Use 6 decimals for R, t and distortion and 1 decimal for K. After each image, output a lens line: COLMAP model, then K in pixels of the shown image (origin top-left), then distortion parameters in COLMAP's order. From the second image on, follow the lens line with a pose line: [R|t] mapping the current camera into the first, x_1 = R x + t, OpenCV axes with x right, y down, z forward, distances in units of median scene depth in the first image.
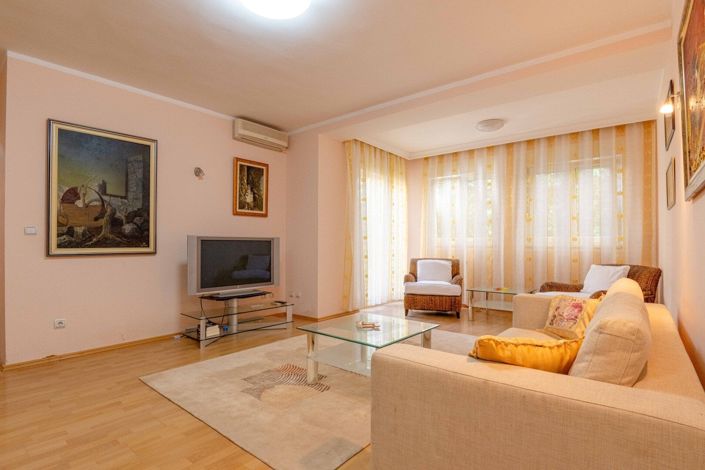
lens RADIAL K [[348.6, 0, 354.3], [0, 348.6, 244.7], [0, 0, 1]] dist [-0.028472, -0.000316]
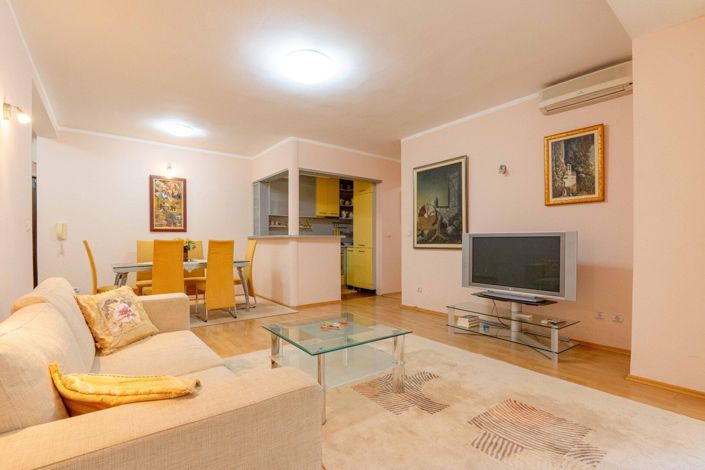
lens RADIAL K [[335.4, 0, 353.9], [0, 335.4, 241.4], [0, 0, 1]] dist [0.002820, 0.000150]
pose [[-0.237286, 0.002780, -0.971436, 0.694834], [0.003118, 0.999993, 0.002100, -0.005132], [0.971435, -0.002530, -0.237293, 0.938020]]
